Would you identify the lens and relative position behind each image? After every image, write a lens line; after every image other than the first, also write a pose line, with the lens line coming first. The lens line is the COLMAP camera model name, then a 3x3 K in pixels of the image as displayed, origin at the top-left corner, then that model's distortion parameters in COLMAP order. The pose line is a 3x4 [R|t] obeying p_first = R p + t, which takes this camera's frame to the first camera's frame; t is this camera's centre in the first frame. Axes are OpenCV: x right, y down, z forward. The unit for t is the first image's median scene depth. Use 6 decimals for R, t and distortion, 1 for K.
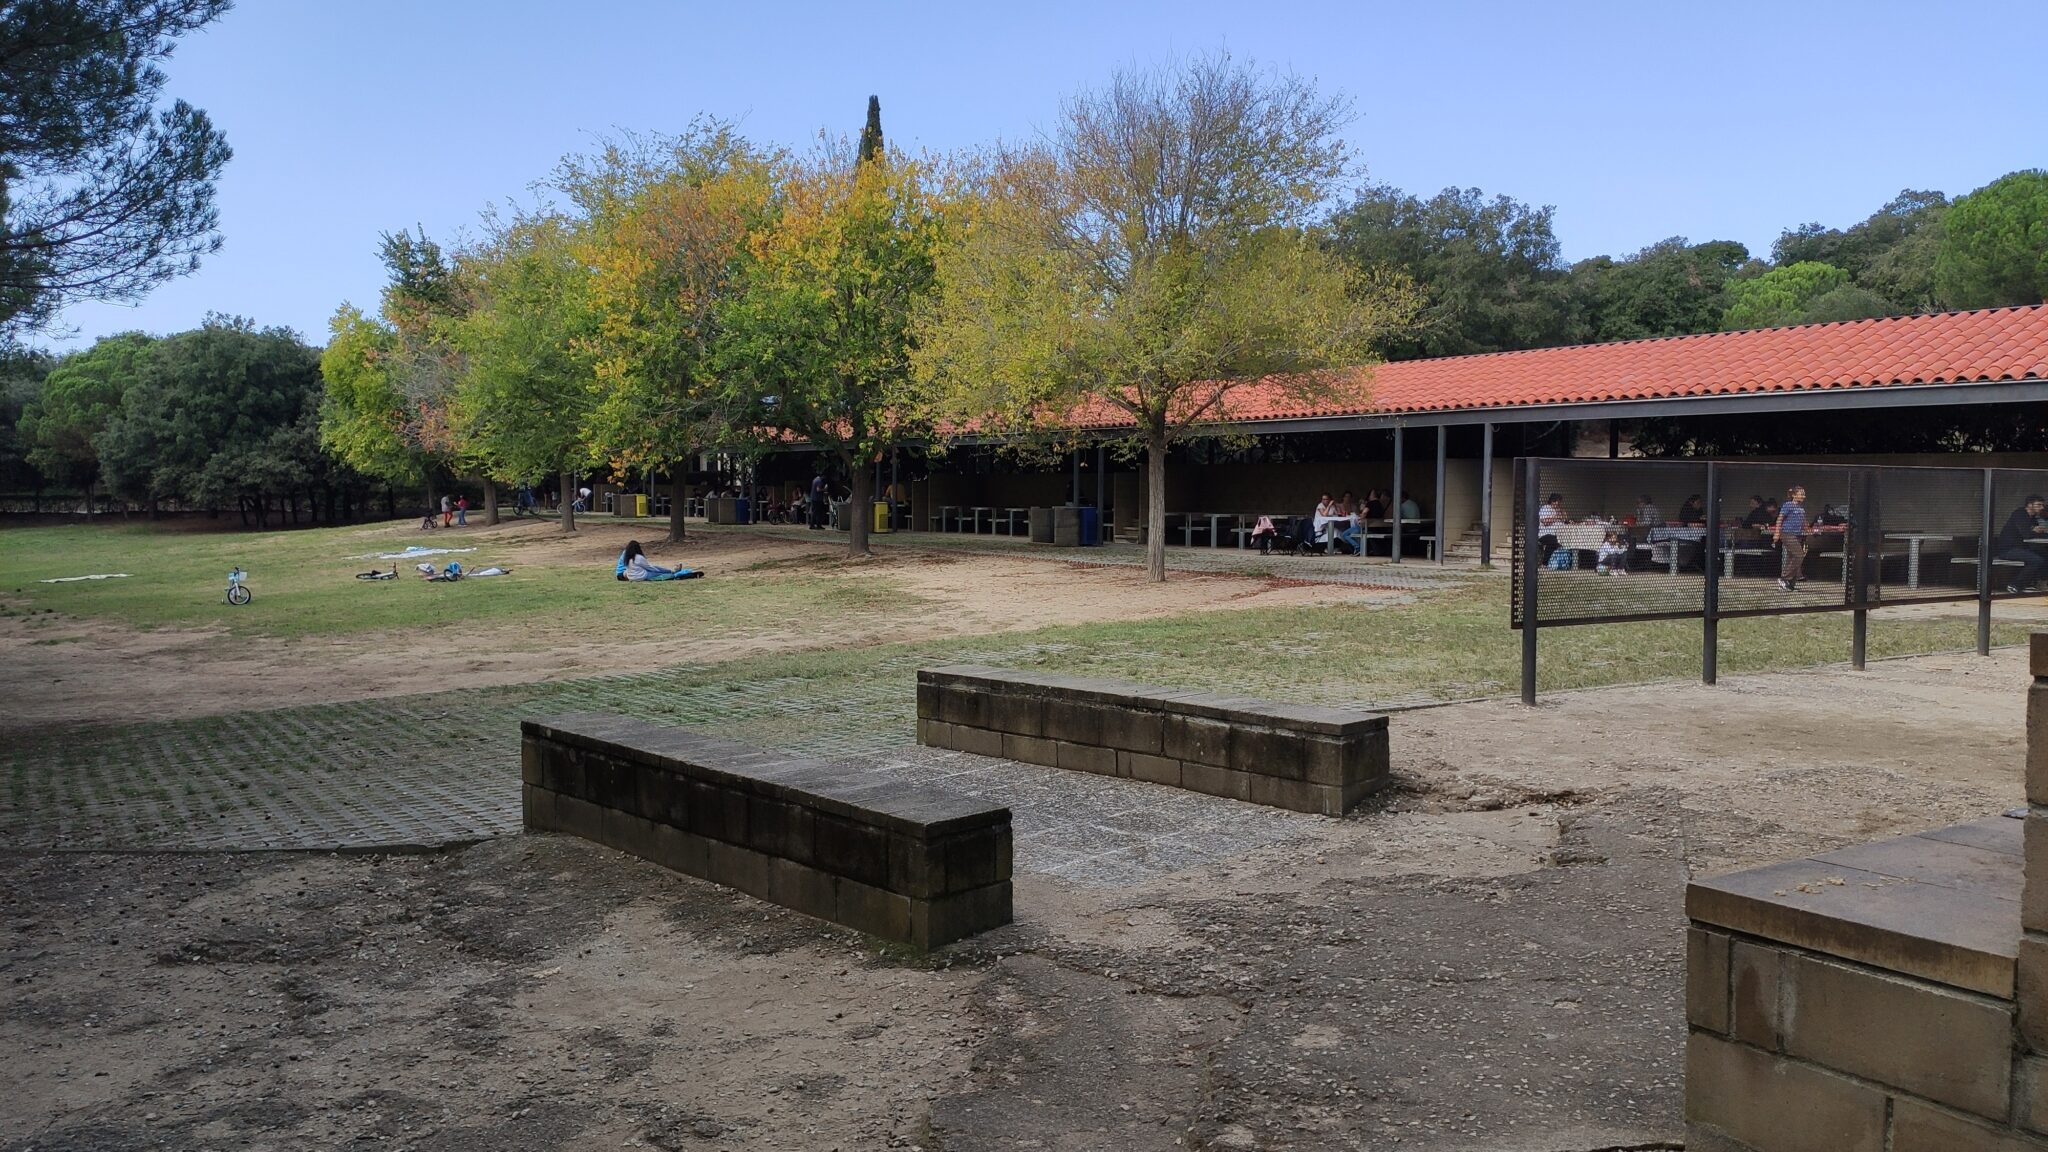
lens RADIAL K [[1545.9, 0, 1024.0], [0, 1545.9, 576.0], [0, 0, 1]] dist [0.099139, -0.136922]
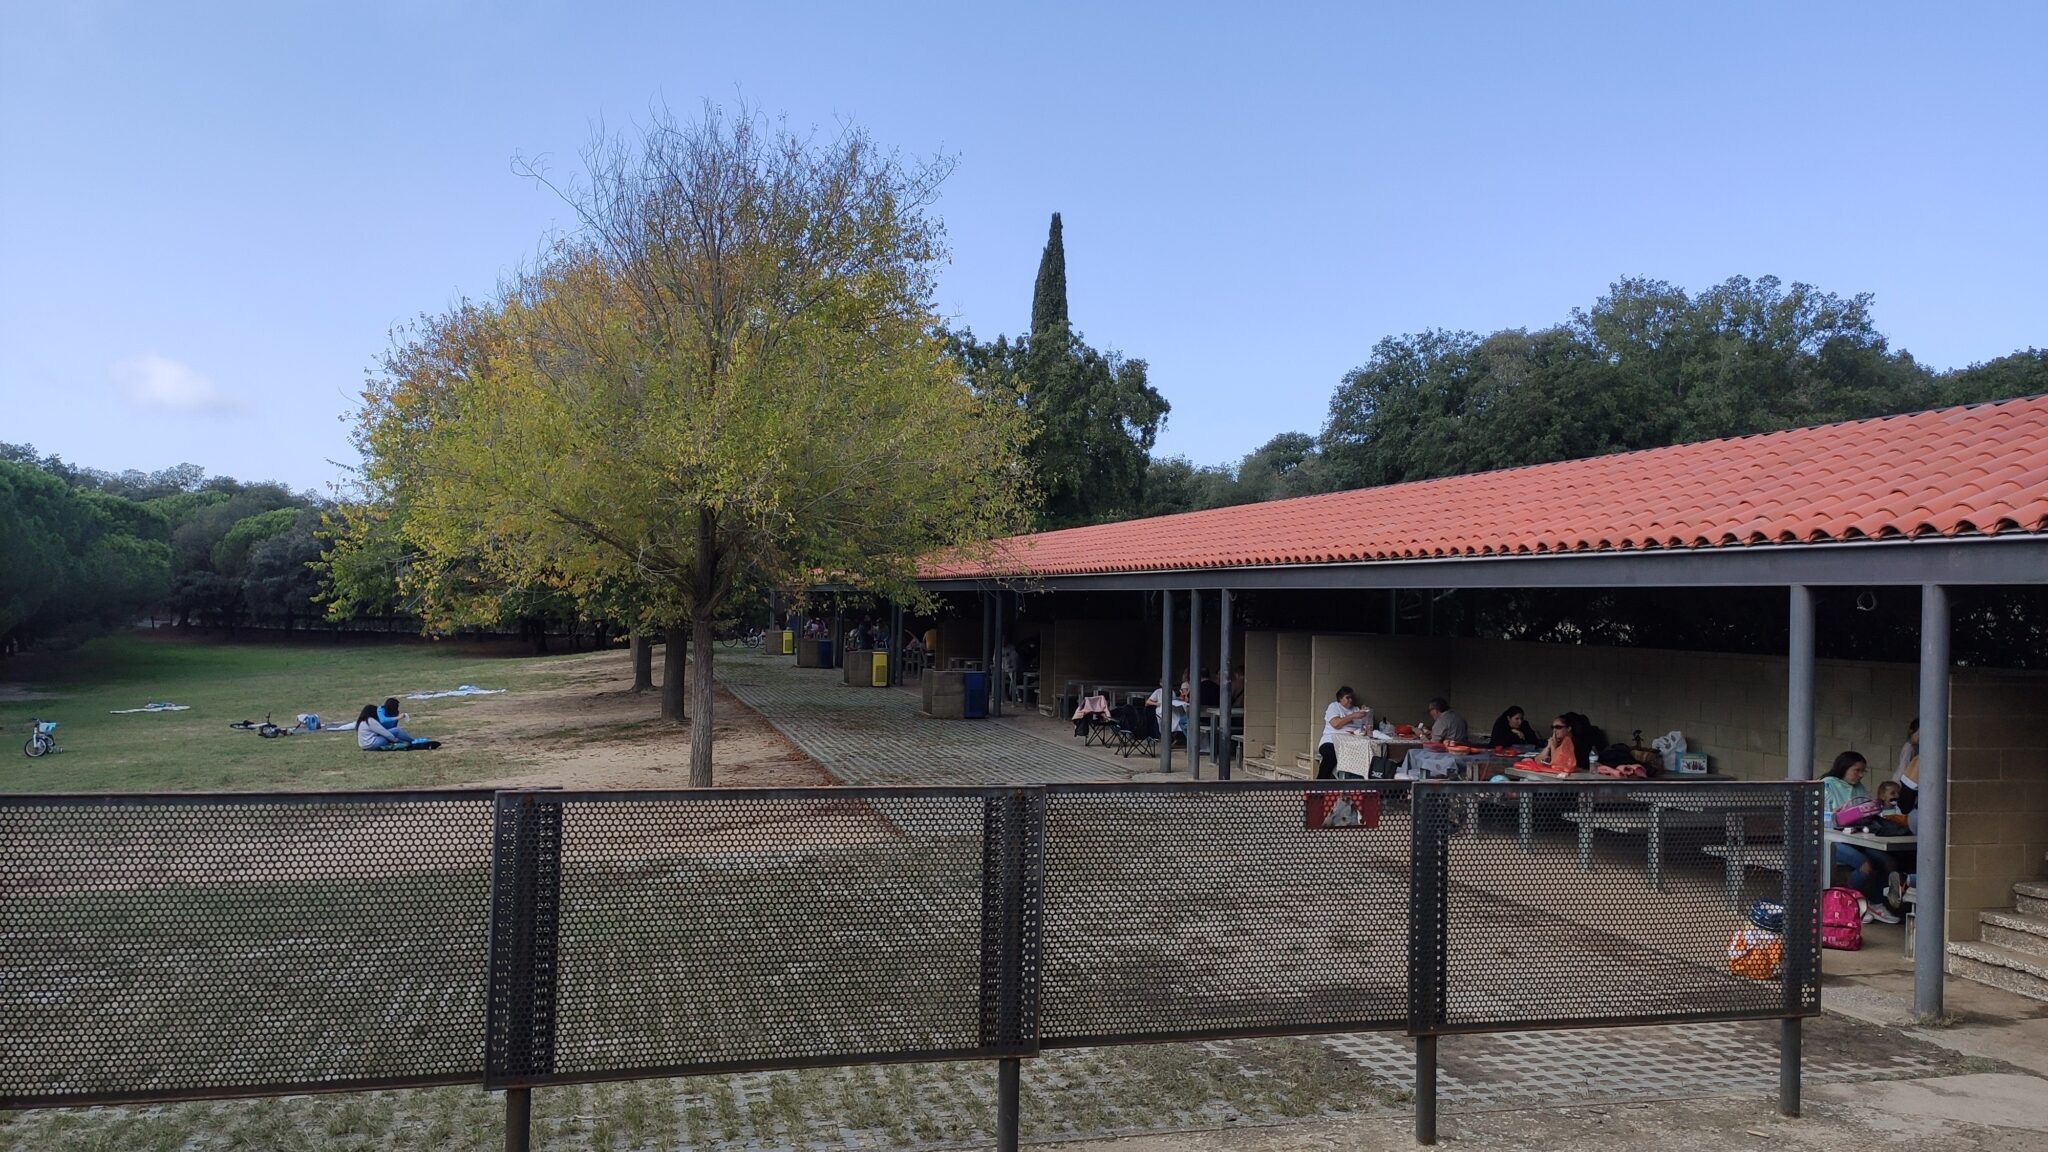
lens RADIAL K [[1545.9, 0, 1024.0], [0, 1545.9, 576.0], [0, 0, 1]] dist [0.099139, -0.136922]
pose [[0.952333, 0.008805, -0.304934, 0.182662], [-0.033009, 0.996689, -0.074311, -0.020074], [0.303270, 0.080834, 0.949470, 0.126908]]
